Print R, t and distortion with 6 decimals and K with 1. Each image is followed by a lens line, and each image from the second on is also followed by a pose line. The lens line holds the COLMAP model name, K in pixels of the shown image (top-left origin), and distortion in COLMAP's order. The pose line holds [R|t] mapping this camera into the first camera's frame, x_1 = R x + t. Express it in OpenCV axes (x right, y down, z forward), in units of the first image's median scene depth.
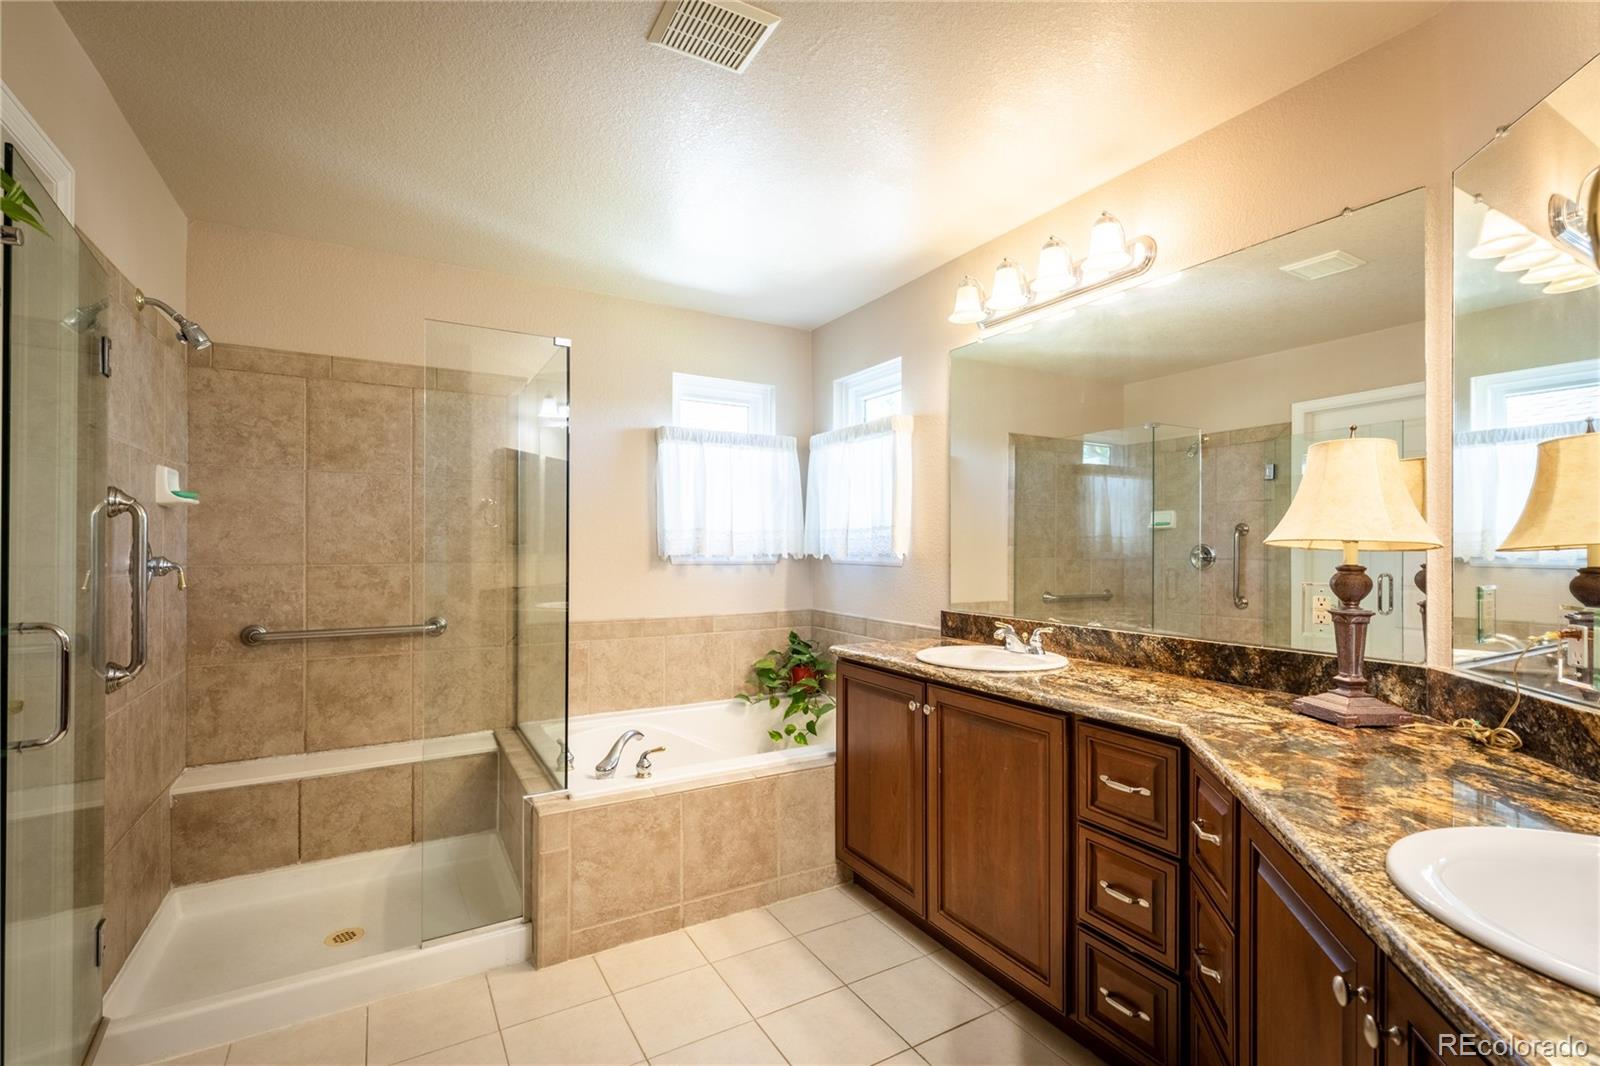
lens RADIAL K [[722.1, 0, 800.2], [0, 722.1, 543.3], [0, 0, 1]] dist [0.001272, 0.000292]
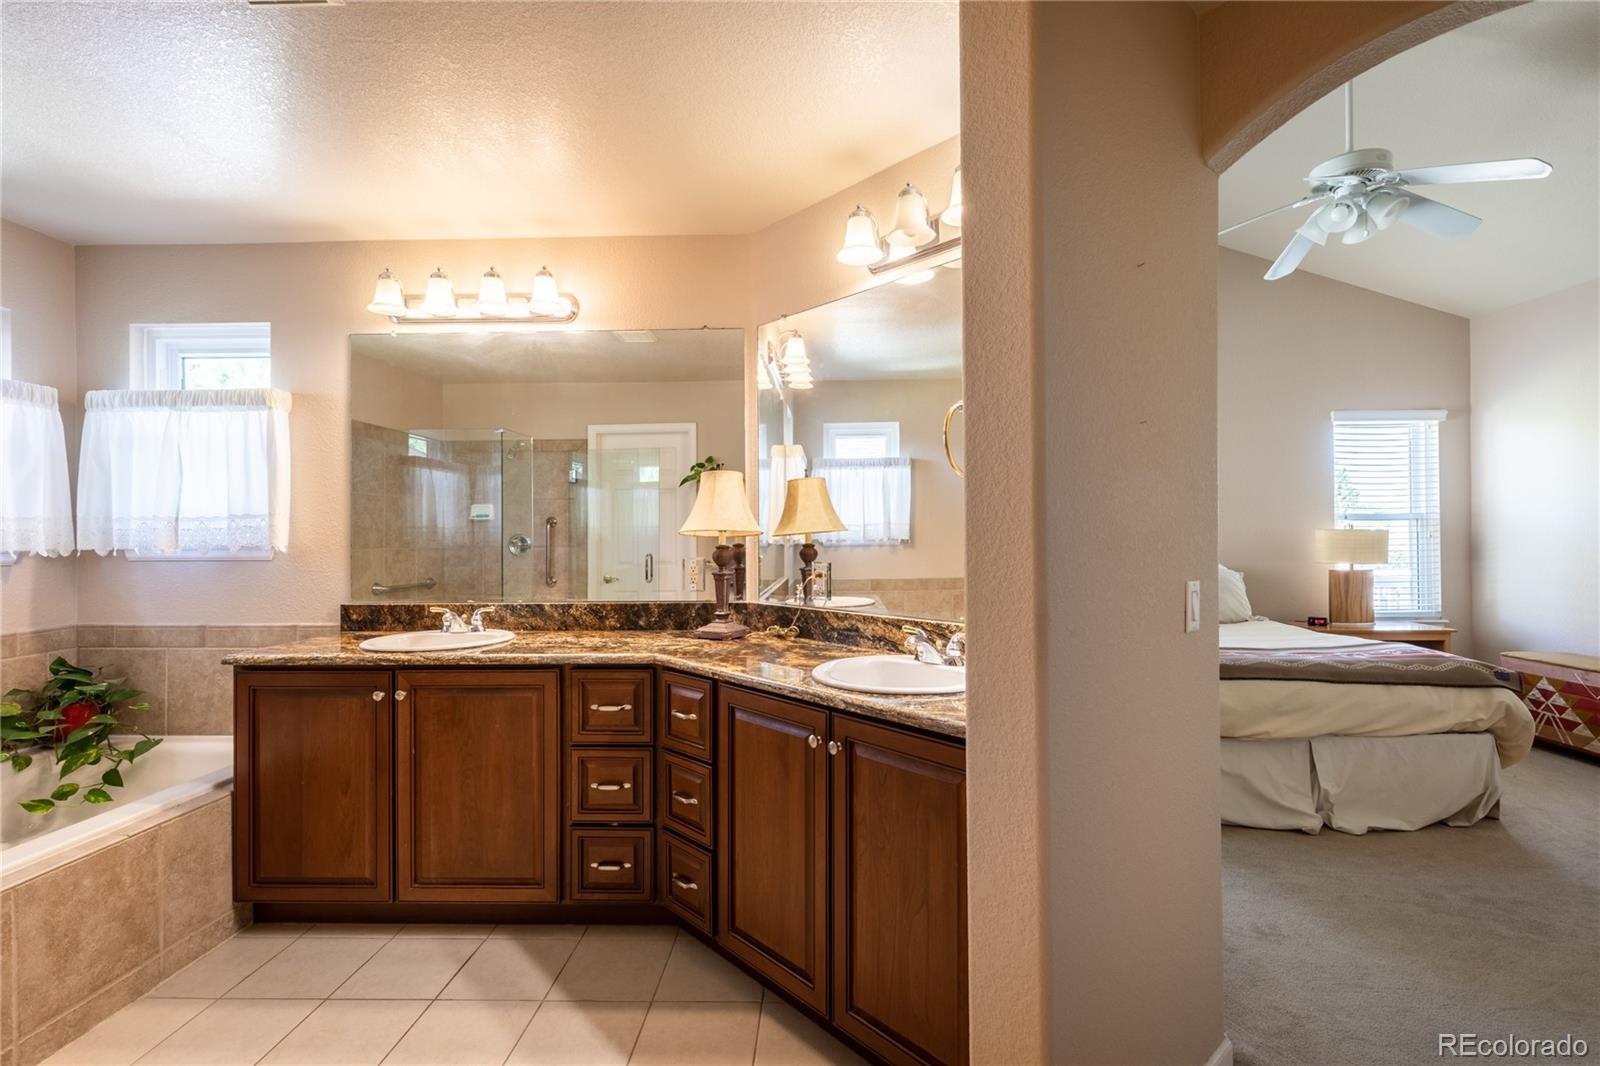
lens RADIAL K [[722.1, 0, 814.3], [0, 722.1, 534.7], [0, 0, 1]] dist [0.001272, 0.000292]
pose [[0.524788, -0.006096, 0.851211, -0.321110], [0.004643, 0.999980, 0.004299, -0.000298], [-0.851220, 0.001696, 0.524806, -0.036629]]
